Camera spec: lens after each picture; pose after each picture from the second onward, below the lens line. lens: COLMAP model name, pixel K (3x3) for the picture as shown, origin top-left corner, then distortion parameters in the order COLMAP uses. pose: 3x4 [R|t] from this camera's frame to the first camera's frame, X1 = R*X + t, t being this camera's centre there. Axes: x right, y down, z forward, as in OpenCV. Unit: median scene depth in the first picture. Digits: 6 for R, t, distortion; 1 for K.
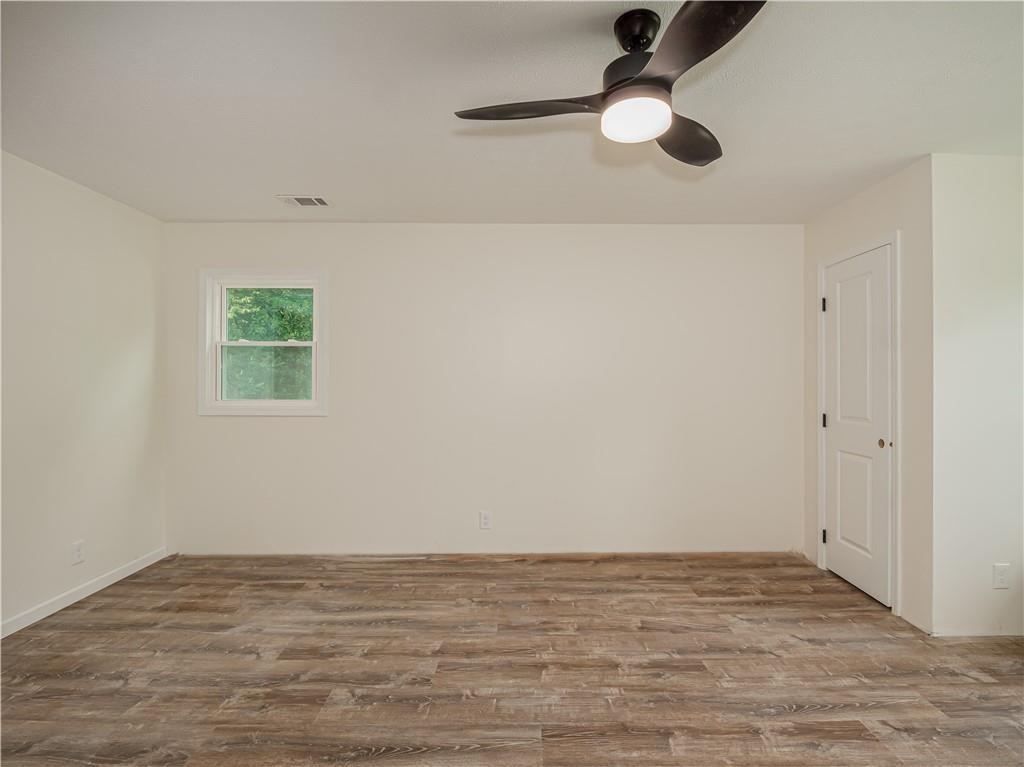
lens RADIAL K [[504.9, 0, 519.1], [0, 504.9, 389.7], [0, 0, 1]] dist [-0.007509, -0.001766]
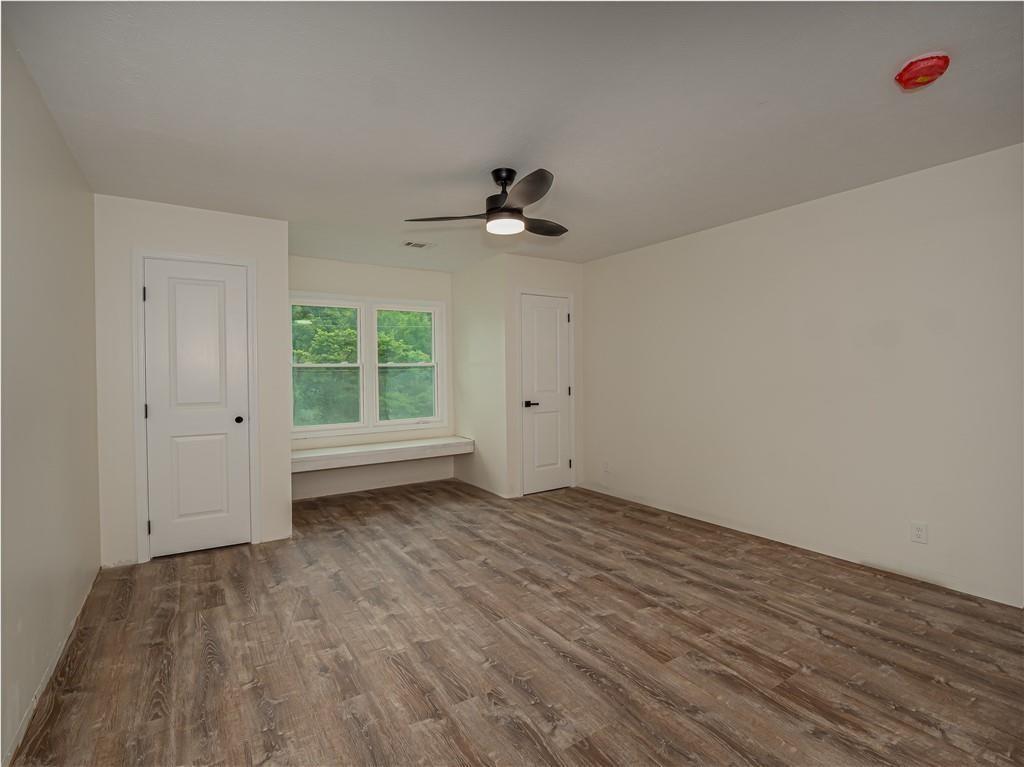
lens RADIAL K [[504.9, 0, 514.9], [0, 504.9, 377.8], [0, 0, 1]] dist [-0.007509, -0.001766]
pose [[-0.552221, -0.005497, 0.833680, -0.898498], [0.018644, 0.999647, 0.018941, -0.016108], [-0.833490, 0.026002, -0.551923, 1.347684]]
